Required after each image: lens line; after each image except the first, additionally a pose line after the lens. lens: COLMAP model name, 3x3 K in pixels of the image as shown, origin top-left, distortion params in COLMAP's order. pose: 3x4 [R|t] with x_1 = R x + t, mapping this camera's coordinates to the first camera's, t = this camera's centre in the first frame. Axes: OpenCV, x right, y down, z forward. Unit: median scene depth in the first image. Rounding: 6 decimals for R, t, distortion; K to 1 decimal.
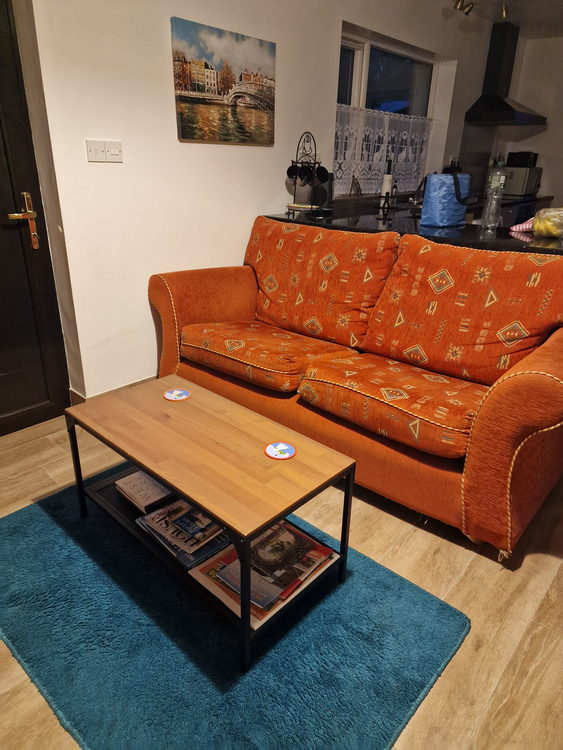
lens RADIAL K [[500.7, 0, 280.0], [0, 500.7, 373.5], [0, 0, 1]] dist [-0.031973, -0.003901]
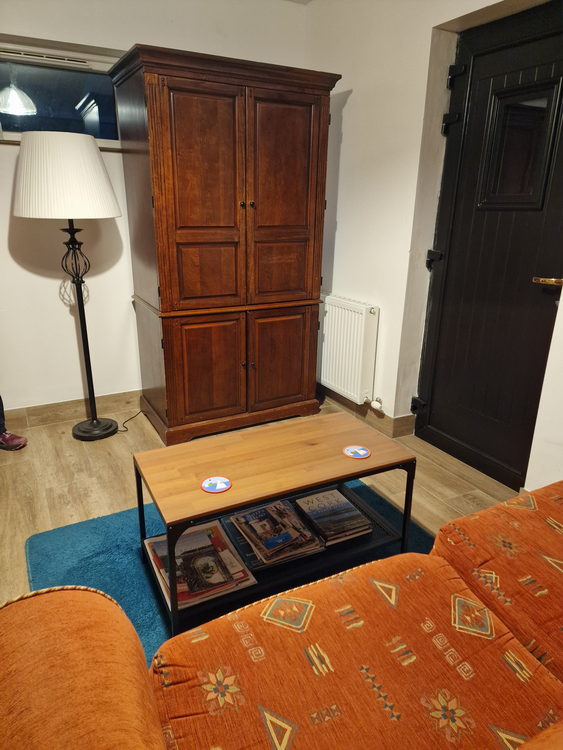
lens RADIAL K [[500.7, 0, 279.6], [0, 500.7, 375.8], [0, 0, 1]] dist [-0.031973, -0.003901]
pose [[-0.365098, 0.268099, -0.891531, 1.095782], [-0.387811, 0.826795, 0.407447, -0.678737], [0.846349, 0.494503, -0.197889, 1.617669]]
